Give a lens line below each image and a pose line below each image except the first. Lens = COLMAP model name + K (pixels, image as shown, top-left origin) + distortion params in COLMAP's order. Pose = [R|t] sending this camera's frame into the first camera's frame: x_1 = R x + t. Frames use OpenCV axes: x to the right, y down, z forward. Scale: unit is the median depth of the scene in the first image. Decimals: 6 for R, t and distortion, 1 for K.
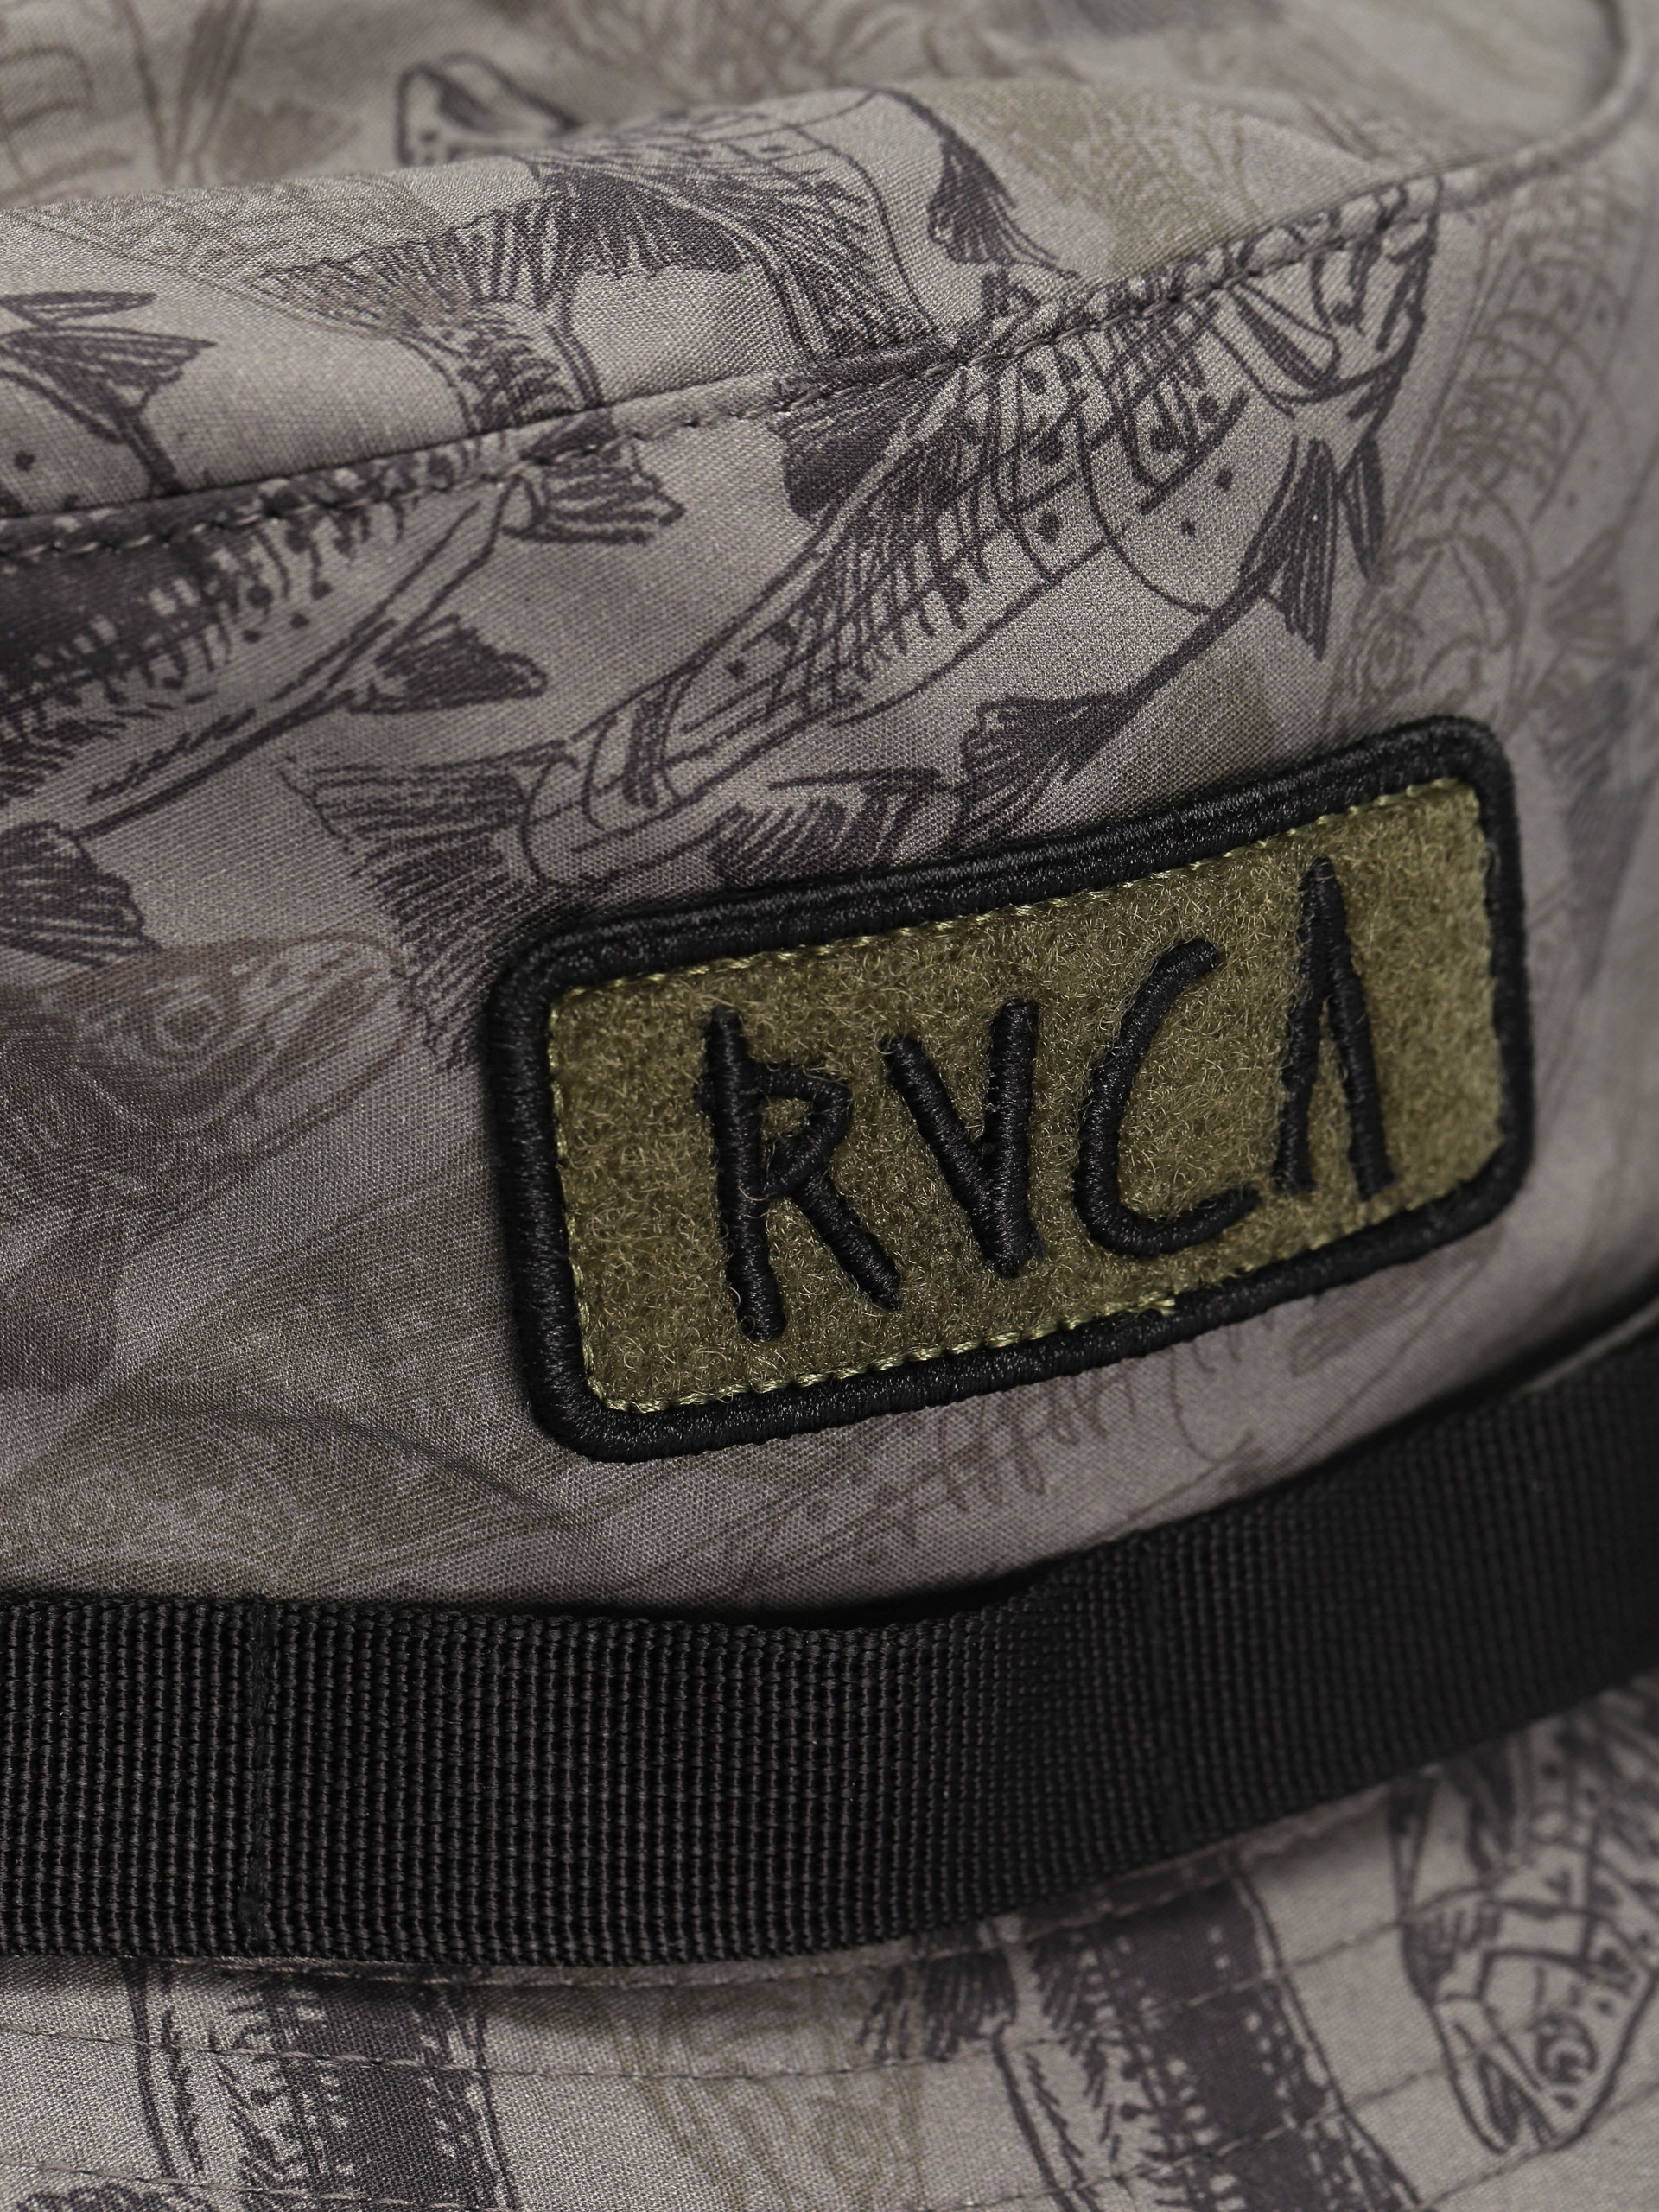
lens RADIAL K [[8160.1, 0, 829.5], [0, 8160.1, 1106.0], [0, 0, 1]] dist [0.065430, -2.039033]
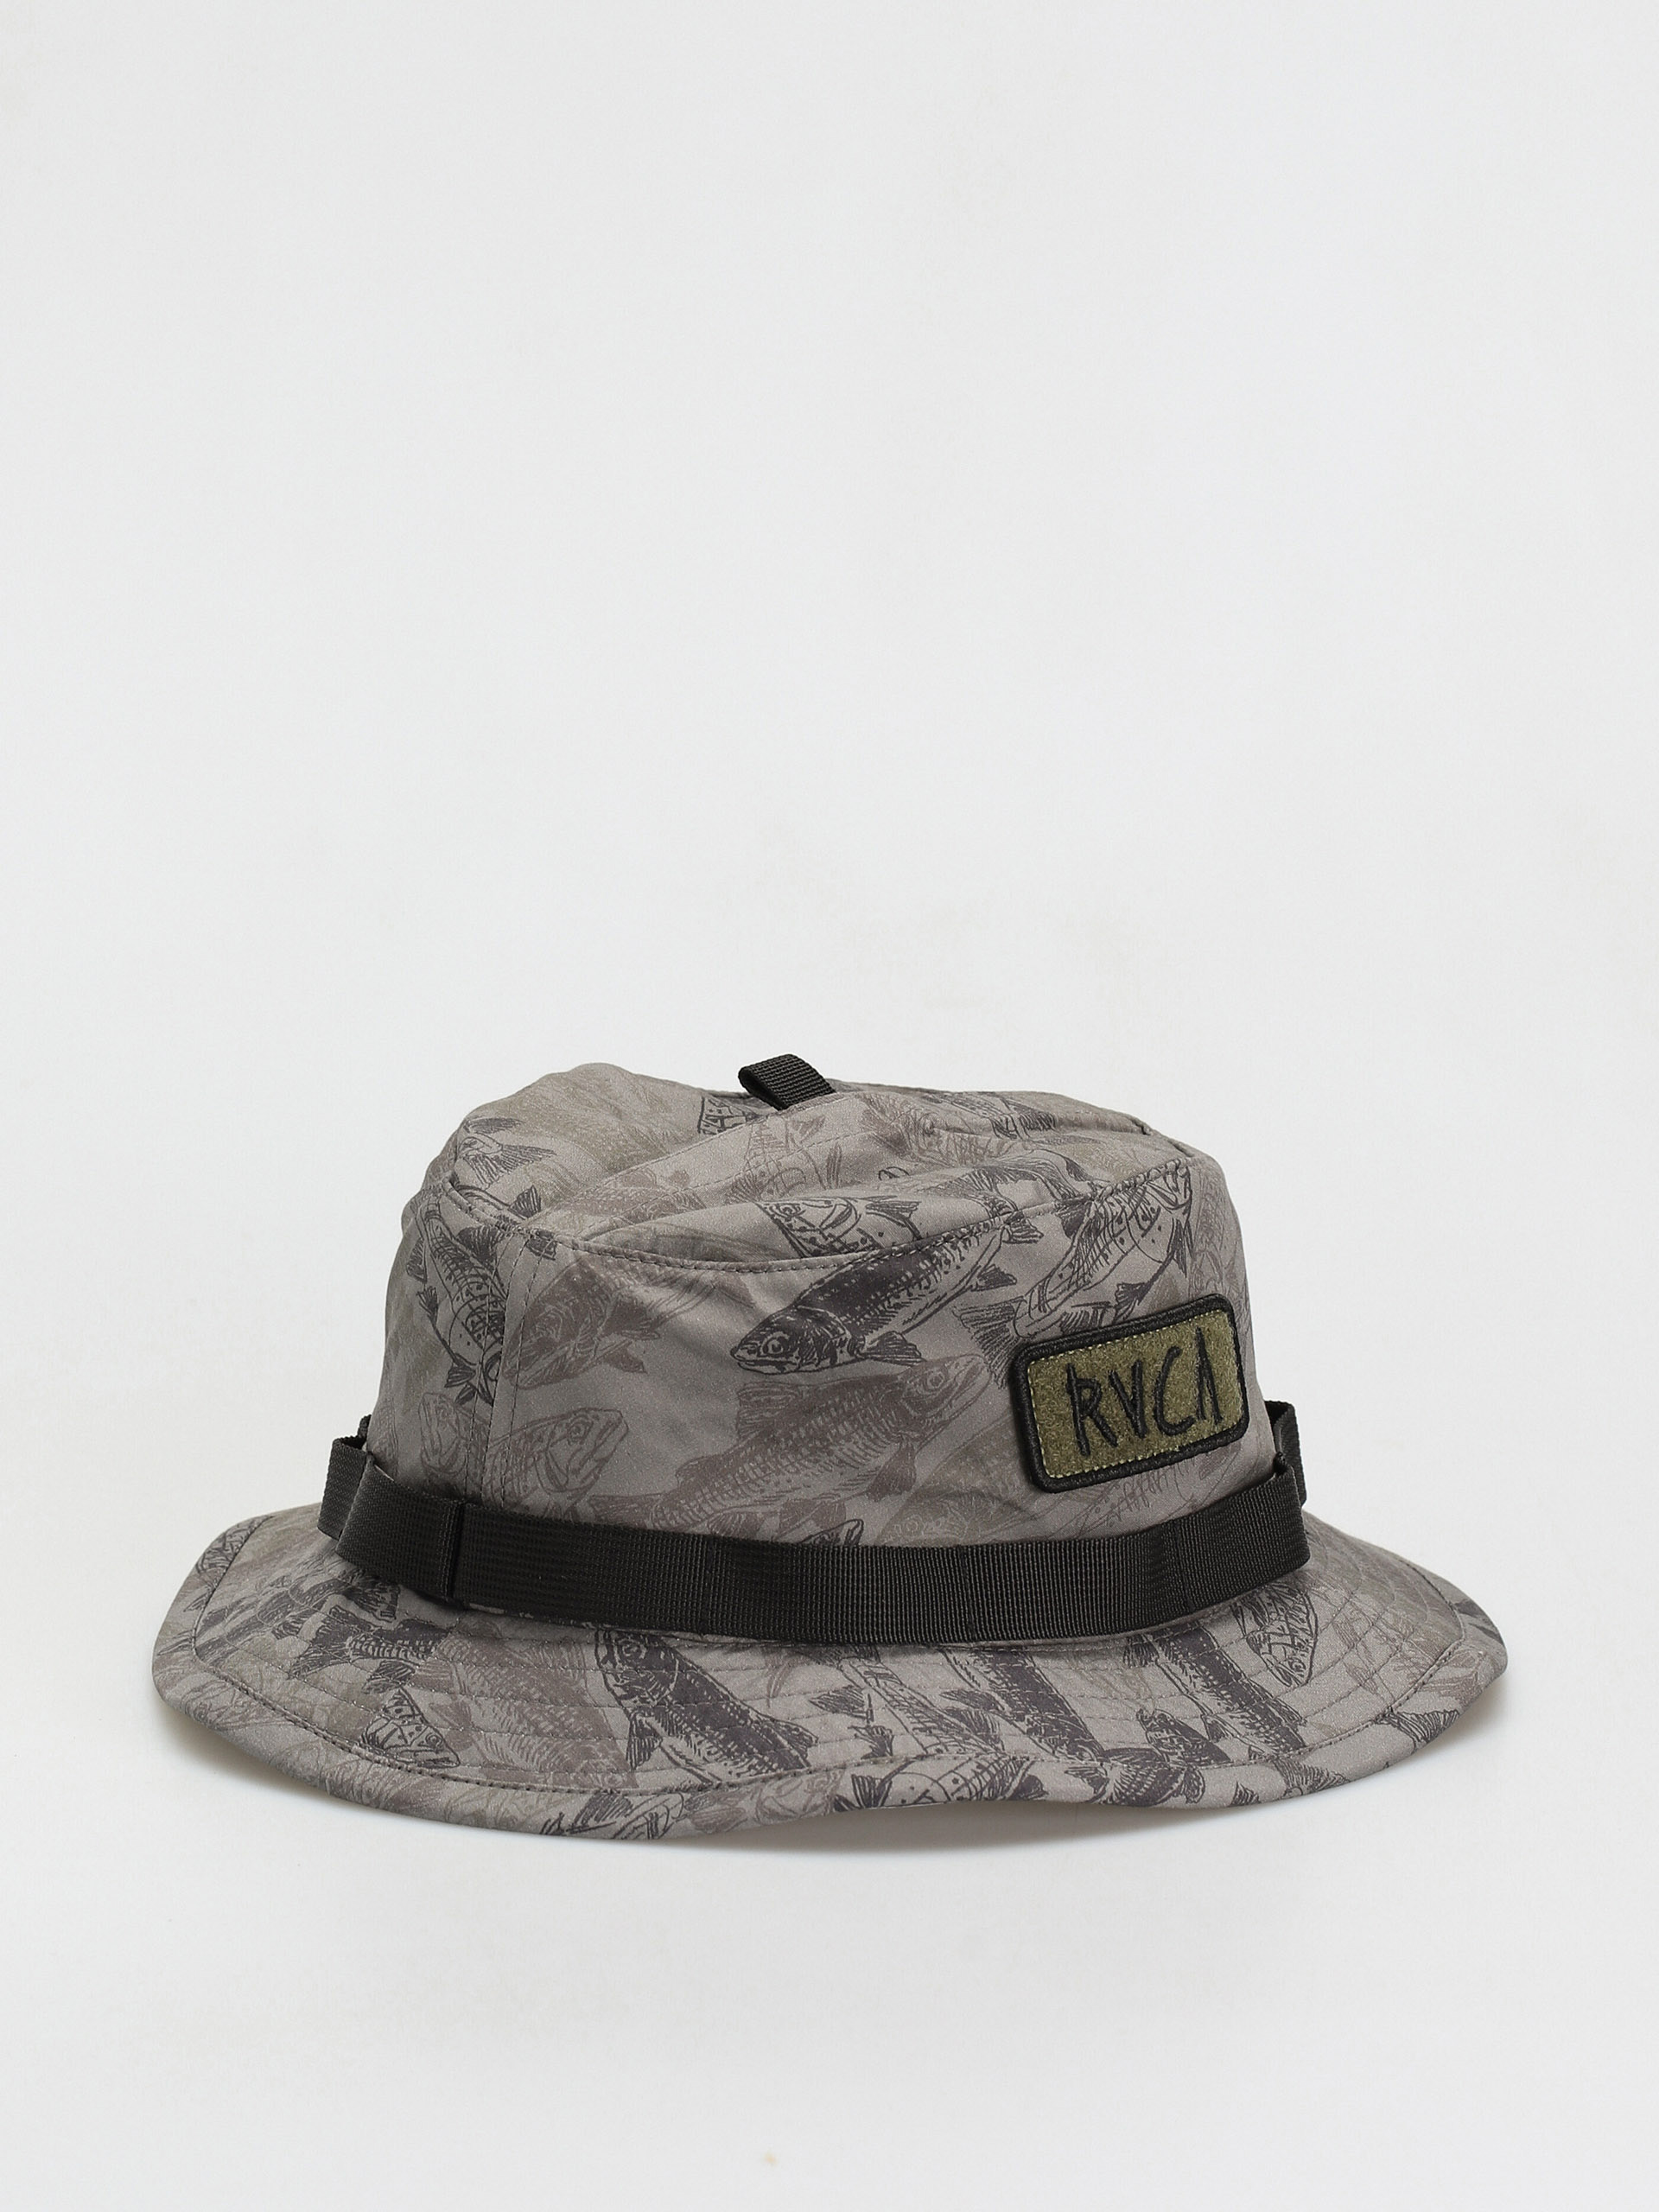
lens RADIAL K [[8160.1, 0, 829.5], [0, 8160.1, 1106.0], [0, 0, 1]] dist [0.065430, -2.039033]
pose [[0.958407, -0.082840, 0.273118, -1.123136], [0.155334, 0.954205, -0.255664, 0.809279], [-0.239431, 0.287455, 0.927385, -2.467395]]
